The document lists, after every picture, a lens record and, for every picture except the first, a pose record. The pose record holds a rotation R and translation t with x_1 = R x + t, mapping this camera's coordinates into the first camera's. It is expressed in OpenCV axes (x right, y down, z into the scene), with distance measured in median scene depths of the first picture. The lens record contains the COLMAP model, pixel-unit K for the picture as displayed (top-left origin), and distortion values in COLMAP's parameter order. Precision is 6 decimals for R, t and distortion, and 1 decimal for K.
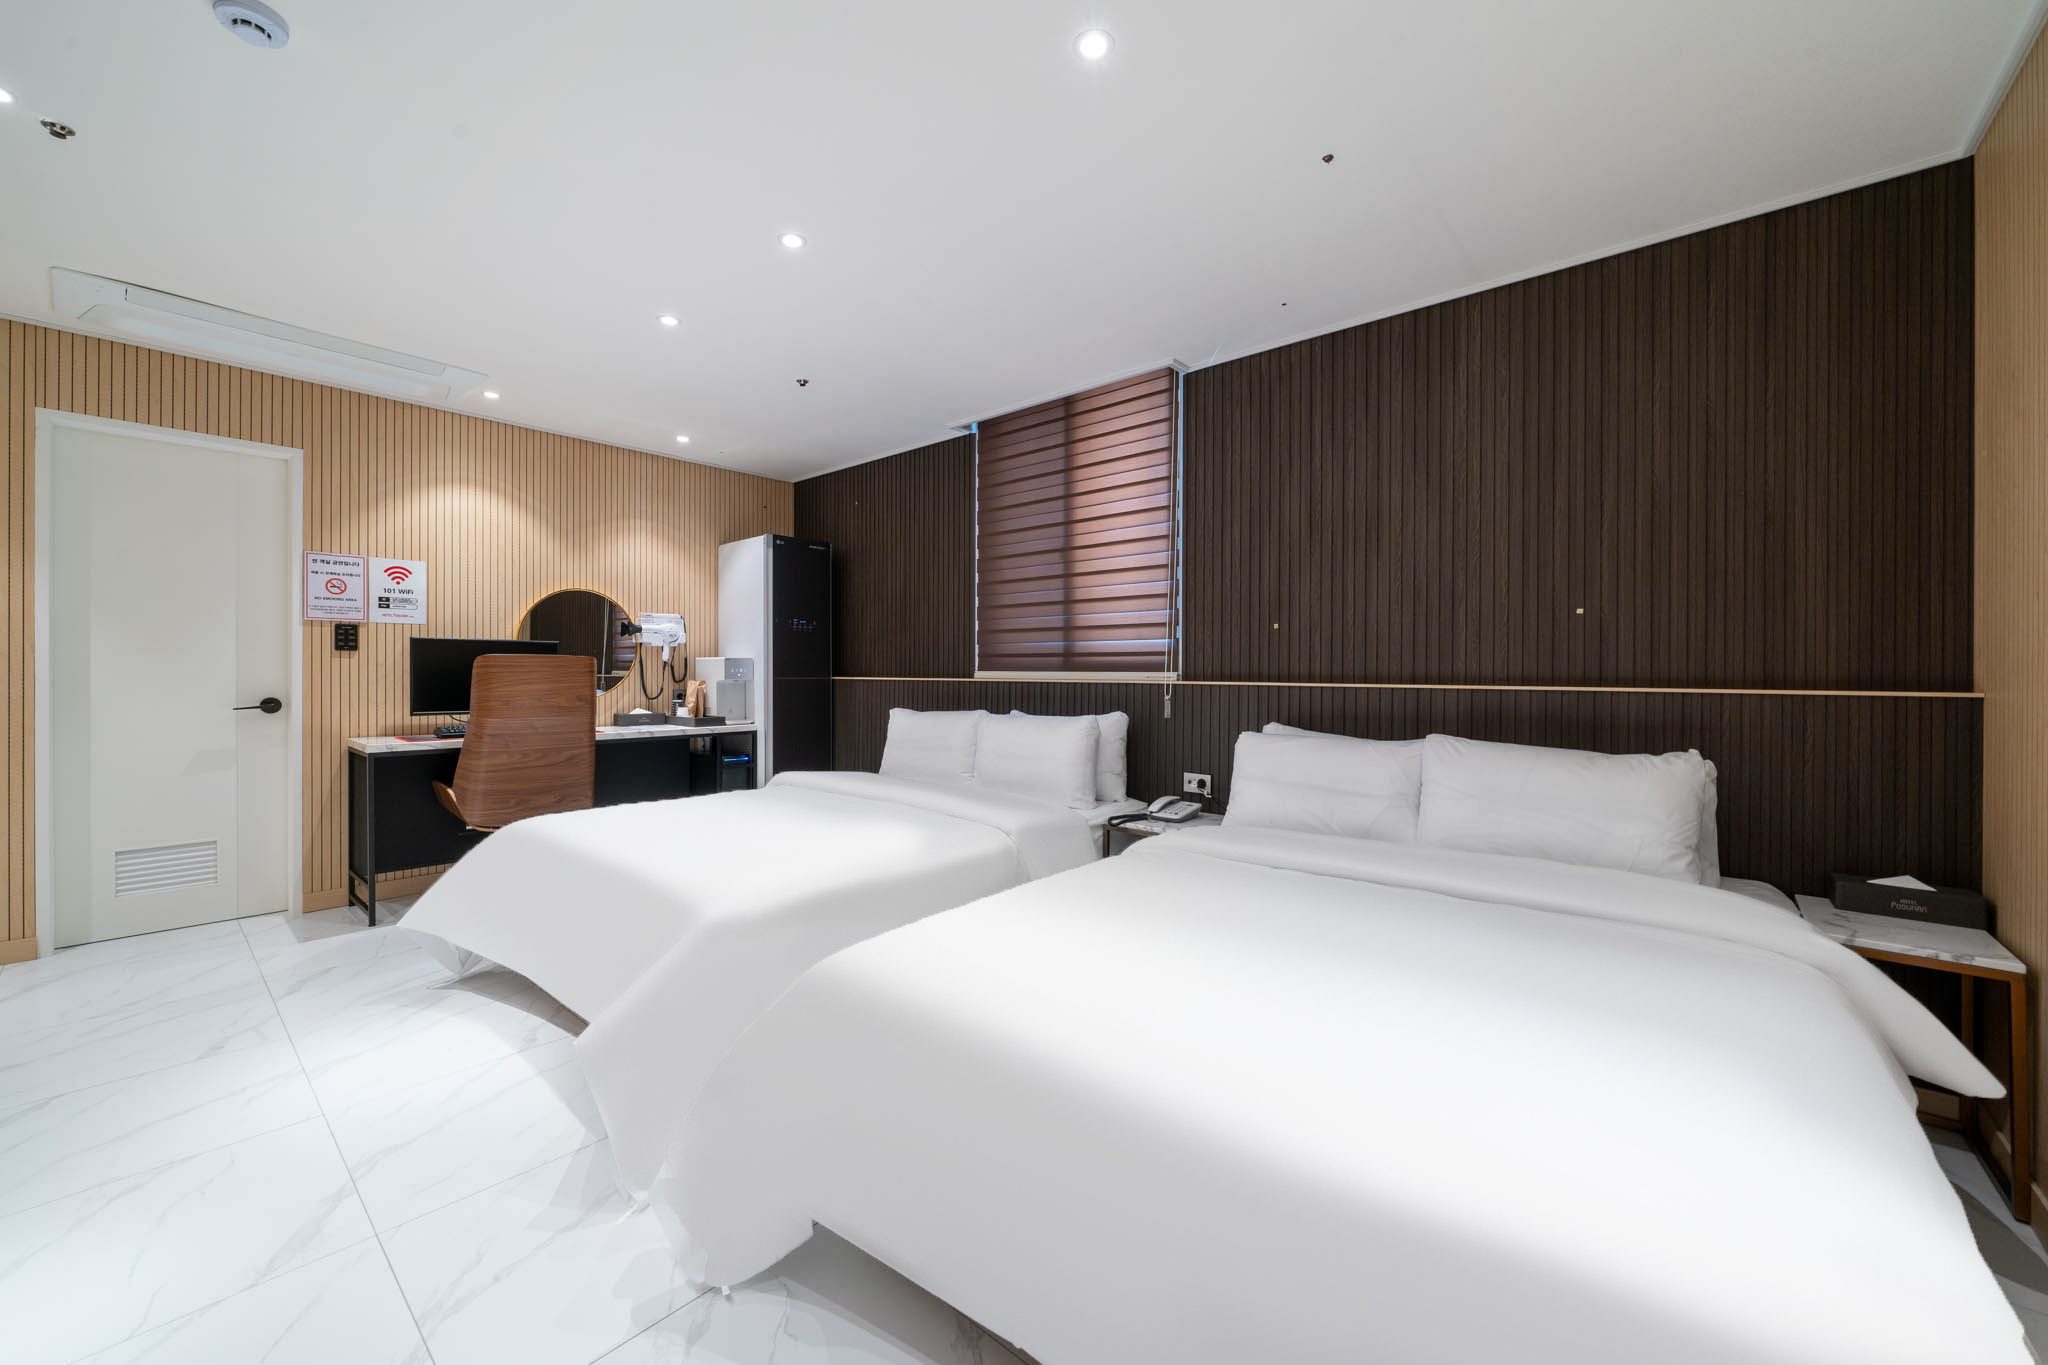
lens RADIAL K [[775.5, 0, 1024.0], [0, 775.5, 682.5], [0, 0, 1]] dist [-0.000776, -0.000189]
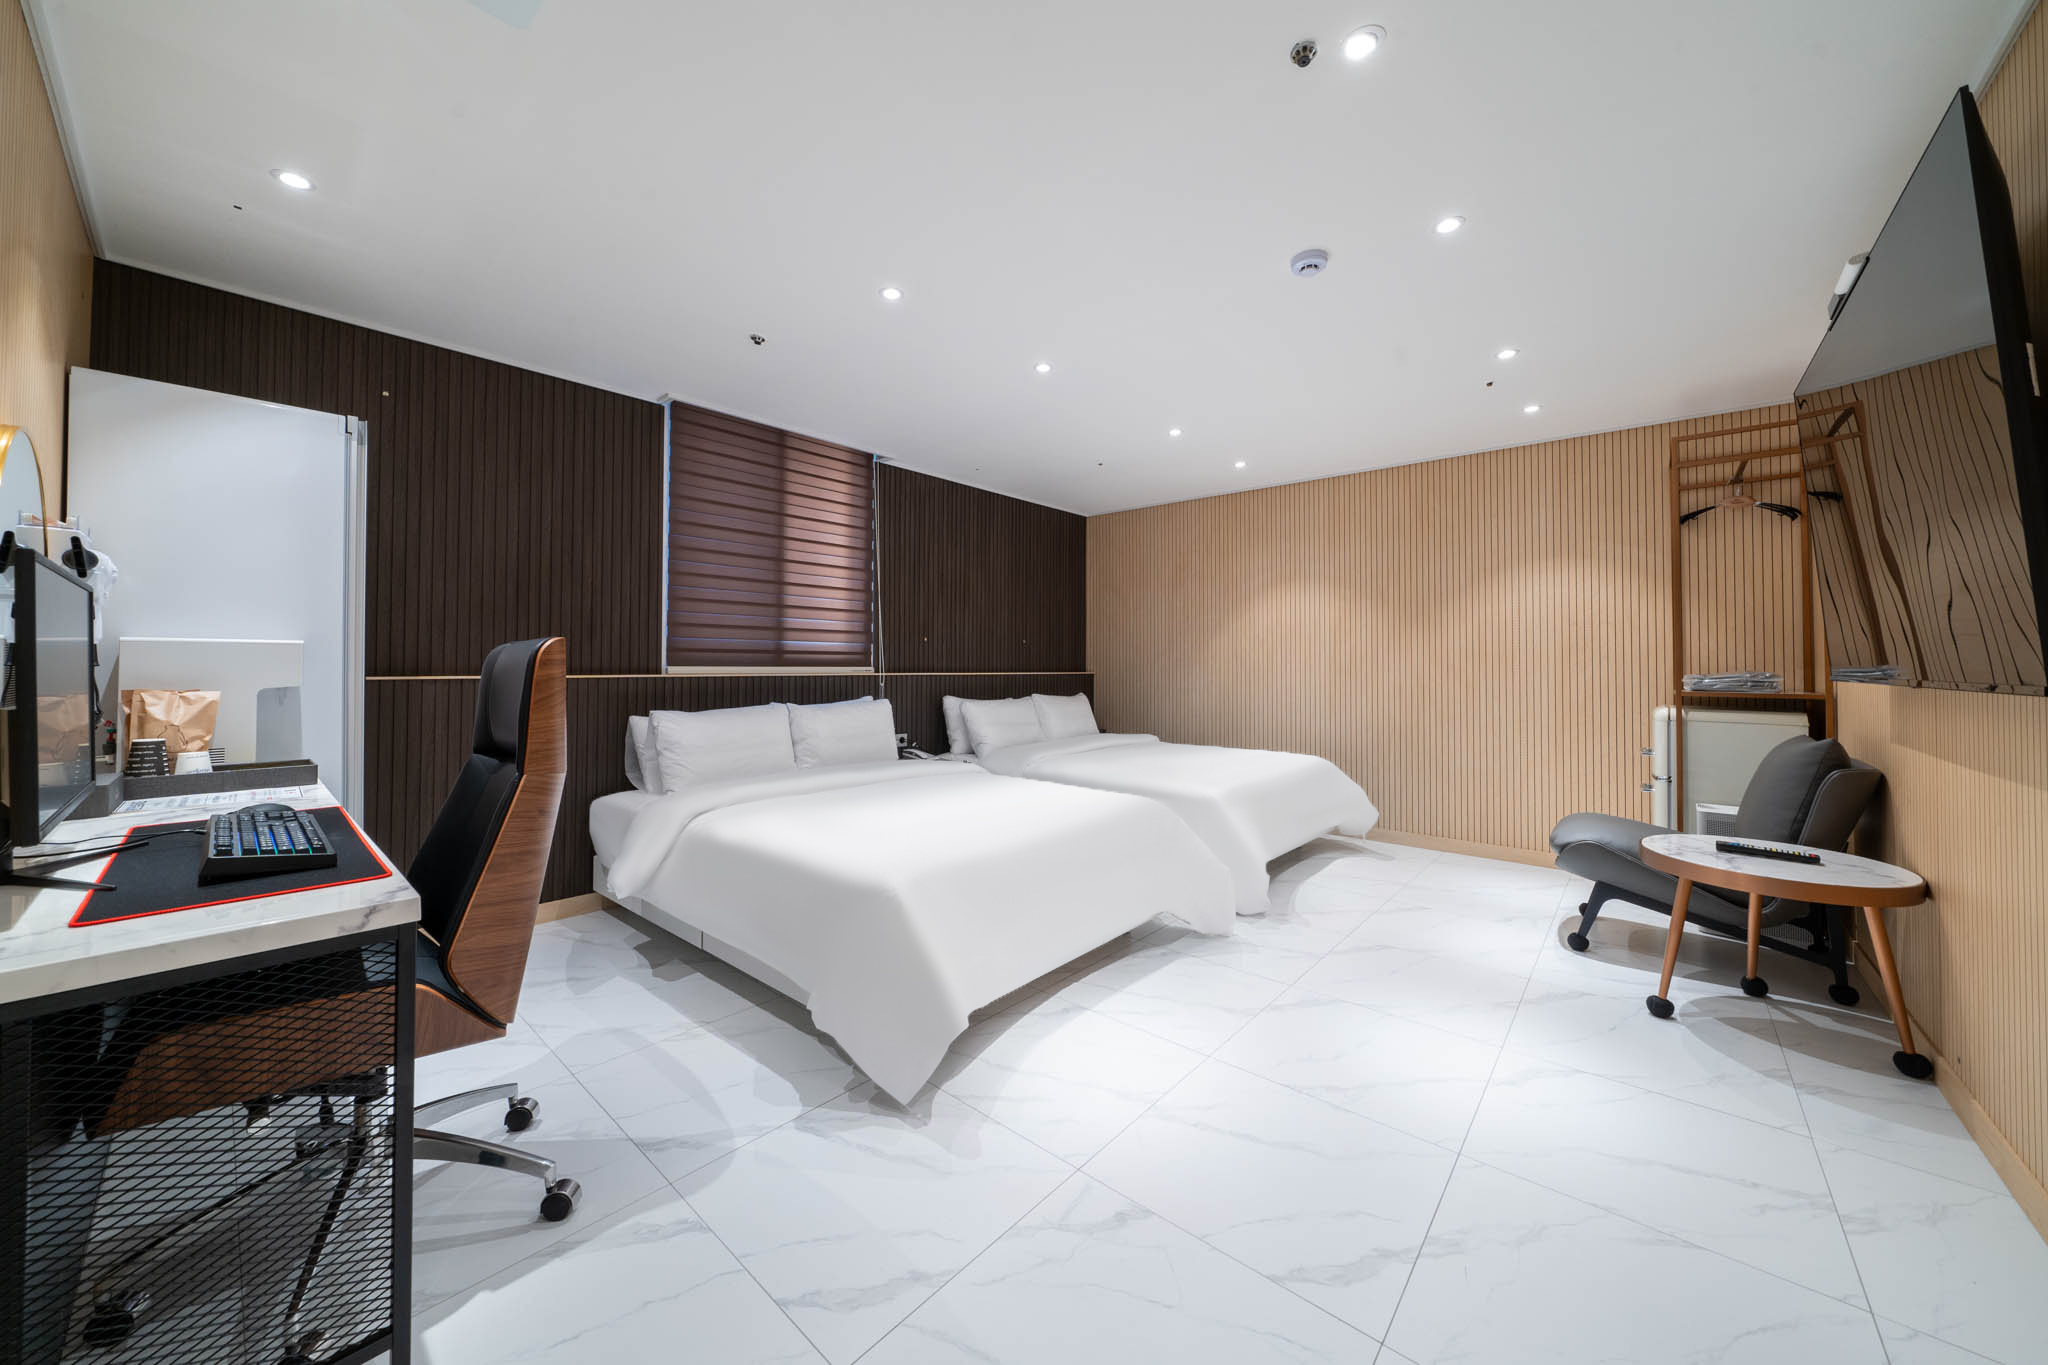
lens RADIAL K [[711.2, 0, 1023.1], [0, 711.2, 651.8], [0, 0, 1]] dist [-0.000689, -0.000031]
pose [[0.014196, 0.016384, 0.999765, -0.999918], [0.012081, 0.999790, -0.016556, -0.014445], [-0.999826, 0.012313, 0.013995, 0.635055]]
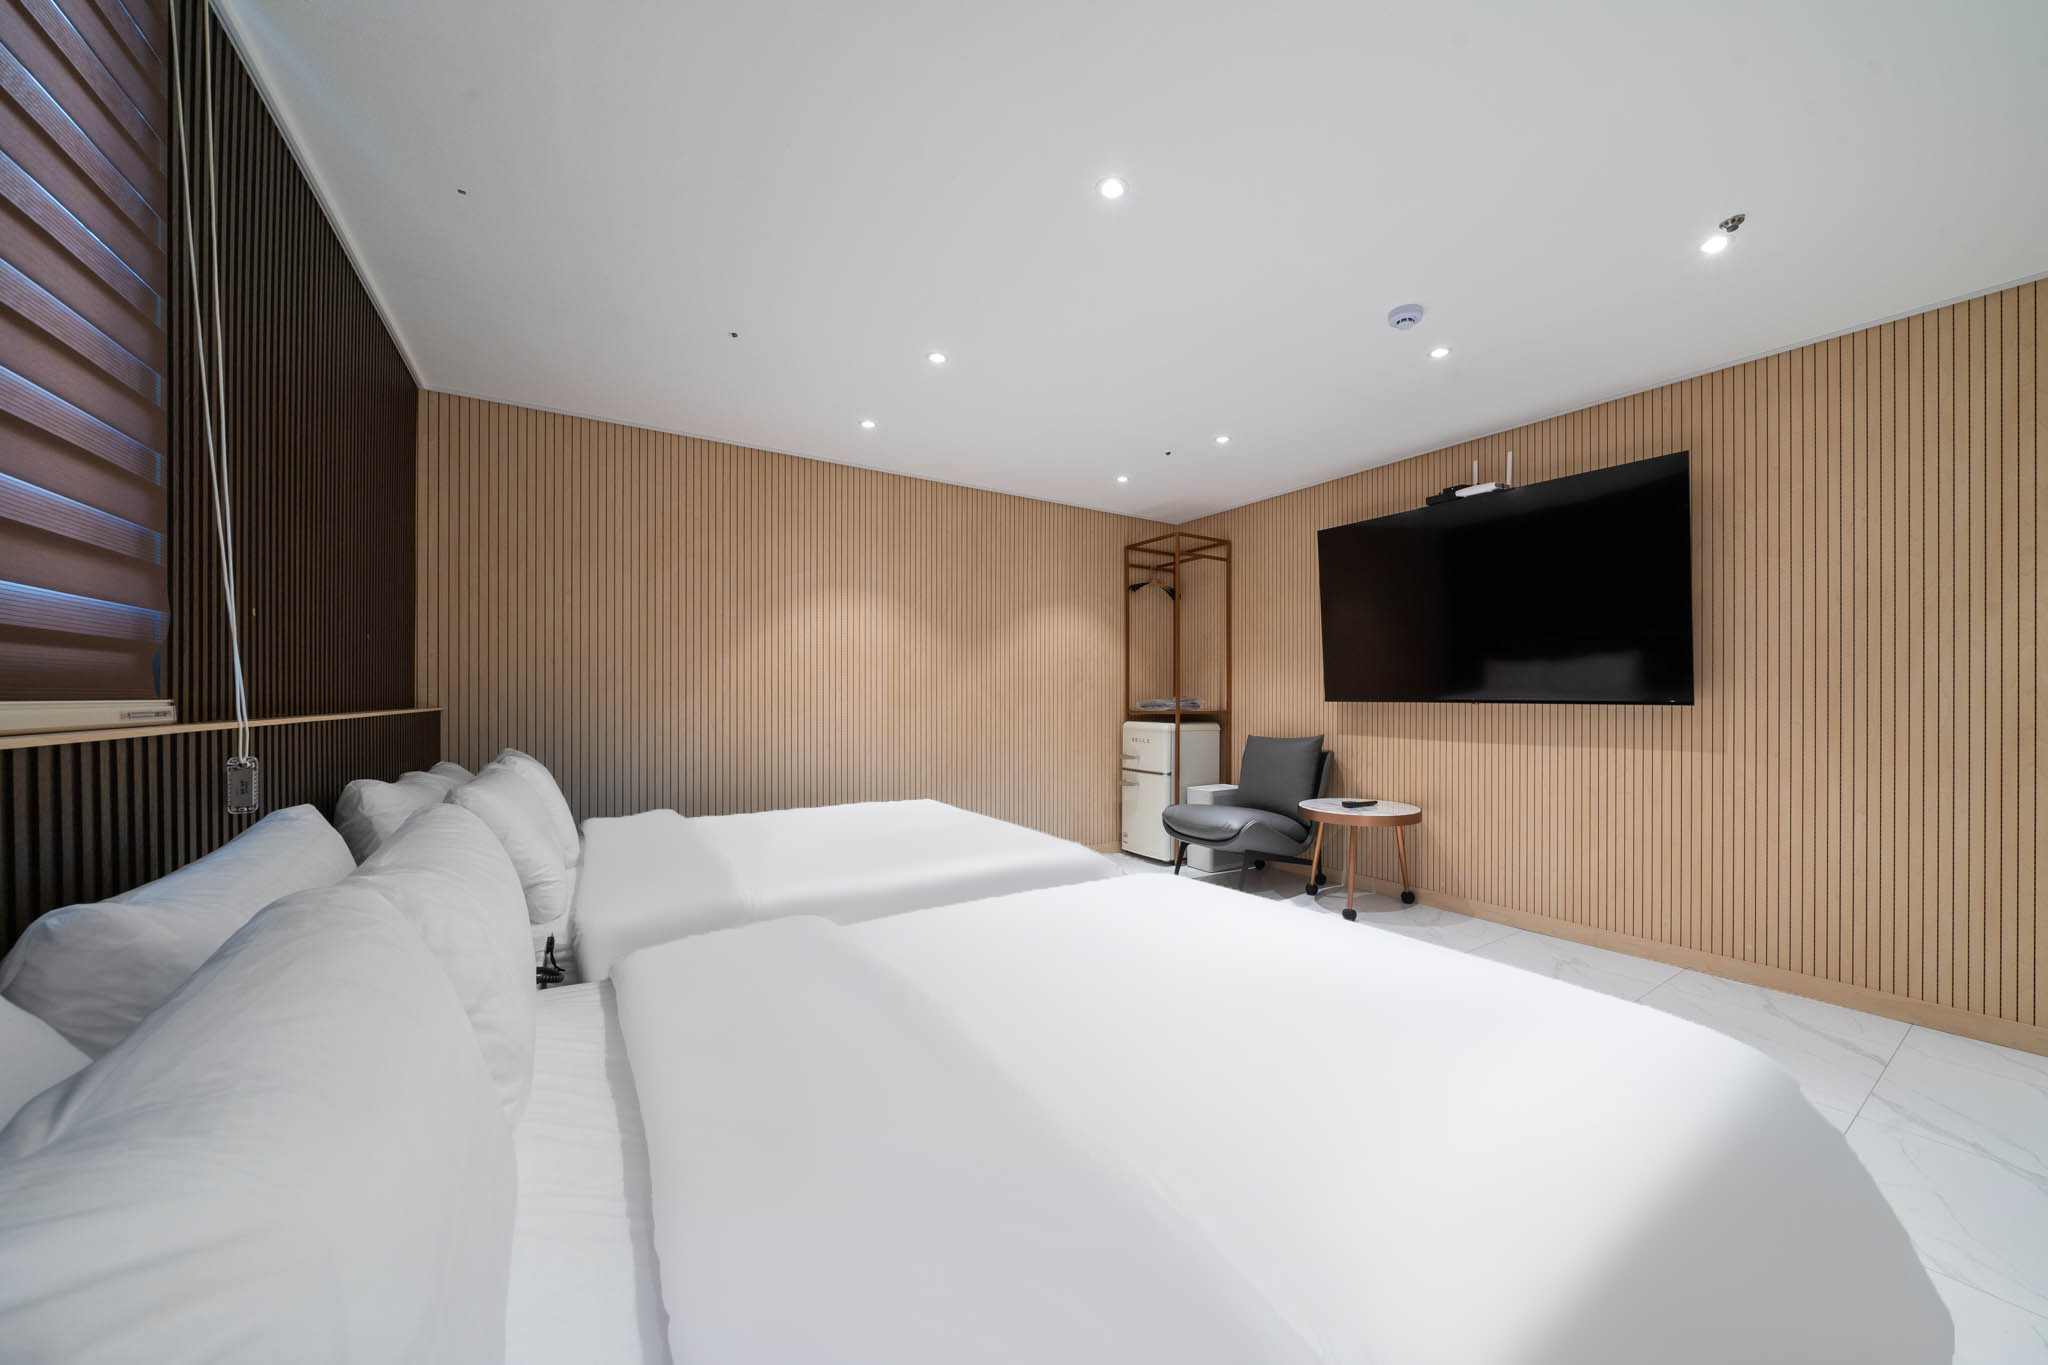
lens RADIAL K [[730.6, 0, 1086.3], [0, 730.6, 692.4], [0, 0, 1]] dist [-0.000326, -0.000016]
pose [[-0.964386, 0.000763, 0.264498, -0.310840], [0.003391, 0.999949, 0.009480, -0.015513], [-0.264478, 0.010039, -0.964340, 1.105235]]
